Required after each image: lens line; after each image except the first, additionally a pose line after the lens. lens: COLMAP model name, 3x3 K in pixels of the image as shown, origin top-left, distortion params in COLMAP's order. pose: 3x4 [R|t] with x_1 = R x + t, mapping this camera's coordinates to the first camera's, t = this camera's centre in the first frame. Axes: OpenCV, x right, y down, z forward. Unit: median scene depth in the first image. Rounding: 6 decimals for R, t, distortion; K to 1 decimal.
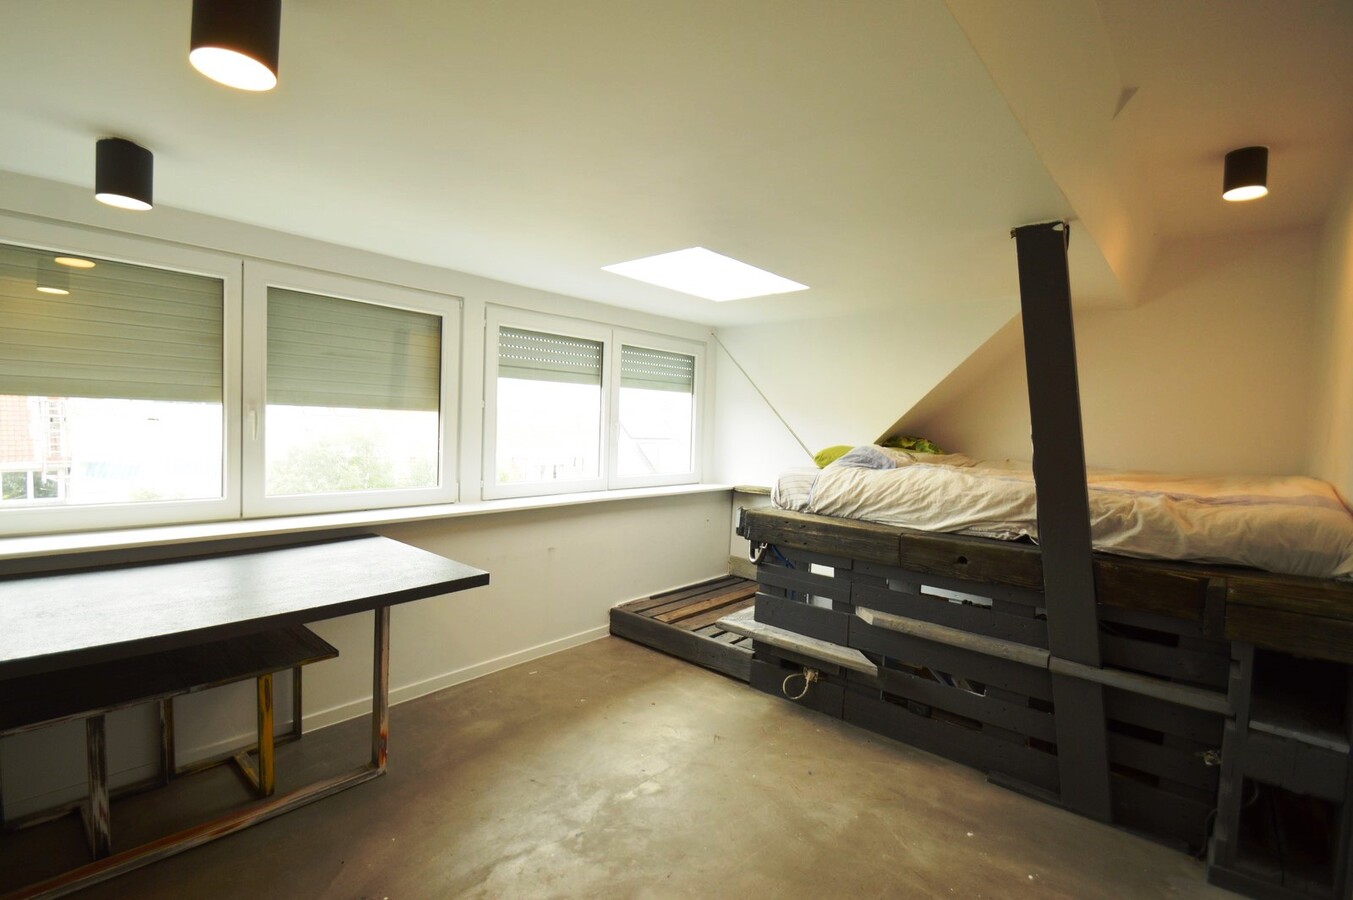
lens RADIAL K [[620.2, 0, 653.0], [0, 620.2, 456.6], [0, 0, 1]] dist [0.004682, -0.016784]
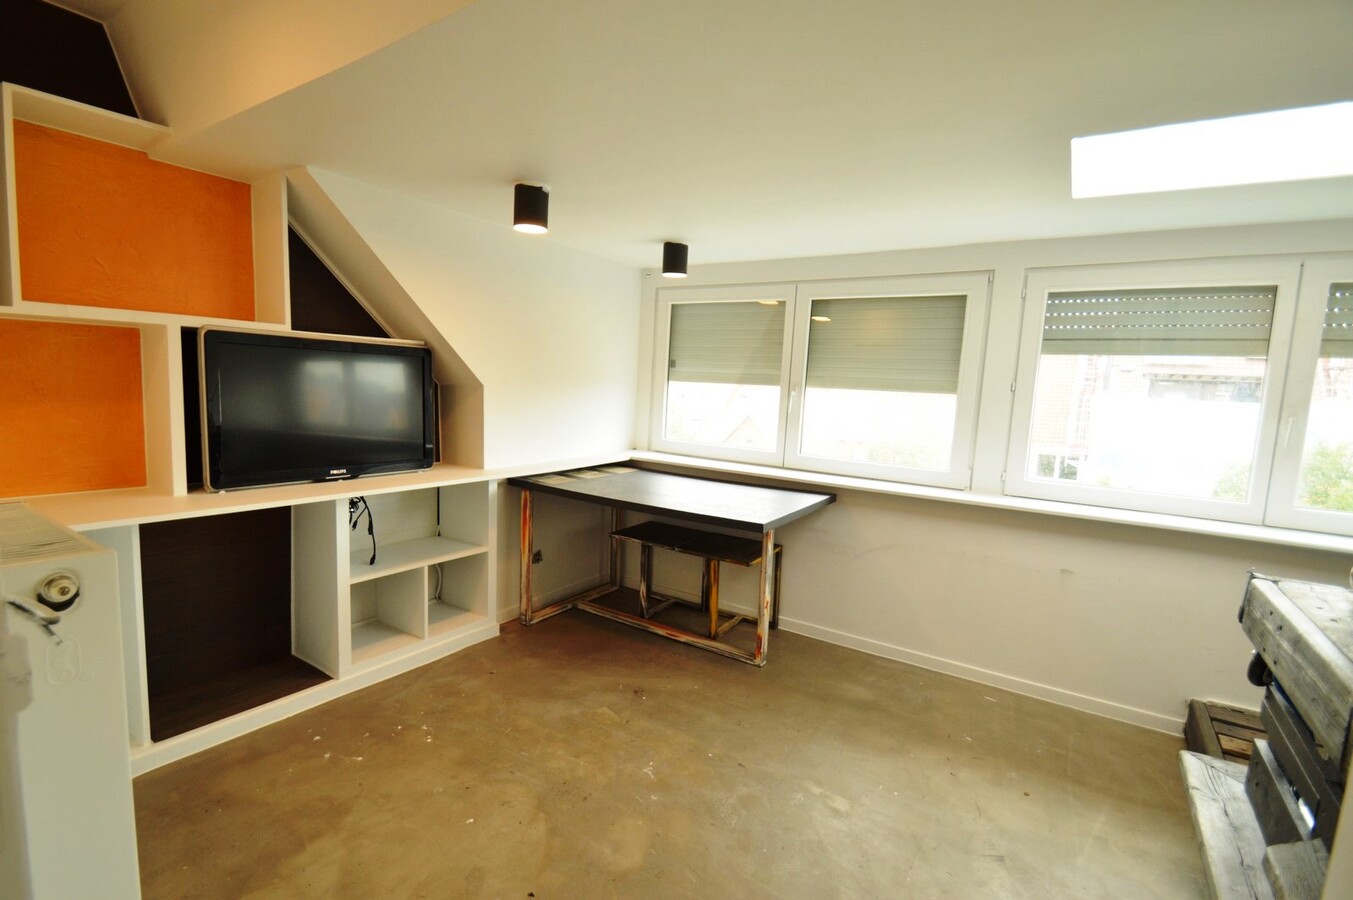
lens RADIAL K [[620.2, 0, 653.0], [0, 620.2, 456.6], [0, 0, 1]] dist [0.004682, -0.016784]
pose [[0.134243, 0.093912, -0.986488, 0.624954], [-0.090521, 0.992499, 0.082166, -0.013289], [0.986805, 0.078267, 0.141737, 0.440733]]
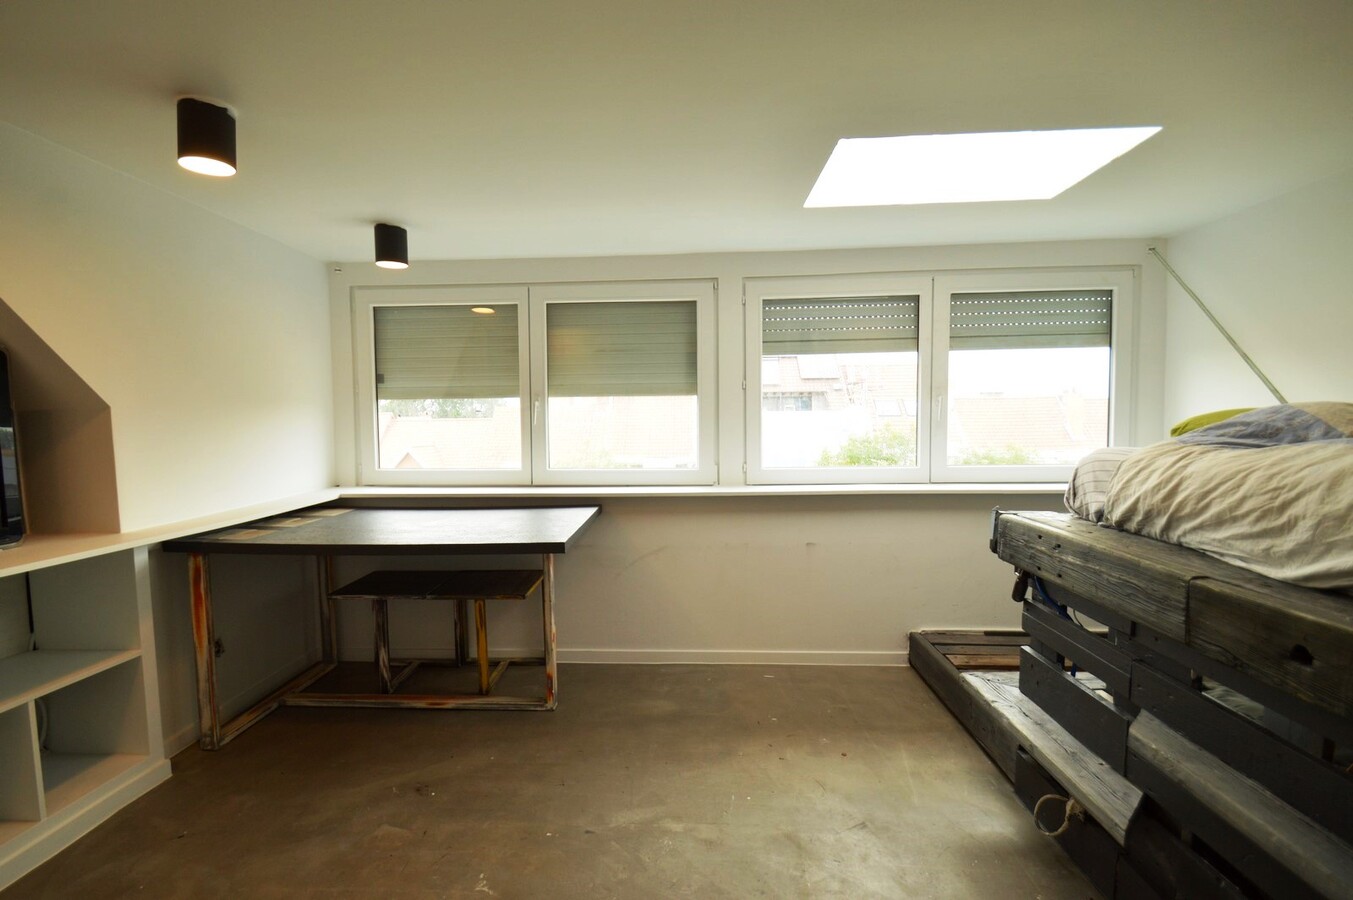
lens RADIAL K [[620.2, 0, 653.0], [0, 620.2, 456.6], [0, 0, 1]] dist [0.004682, -0.016784]
pose [[0.624502, 0.006916, -0.780992, 0.455155], [-0.007856, 0.999966, 0.002573, 0.030114], [0.780984, 0.004529, 0.624535, 0.338302]]
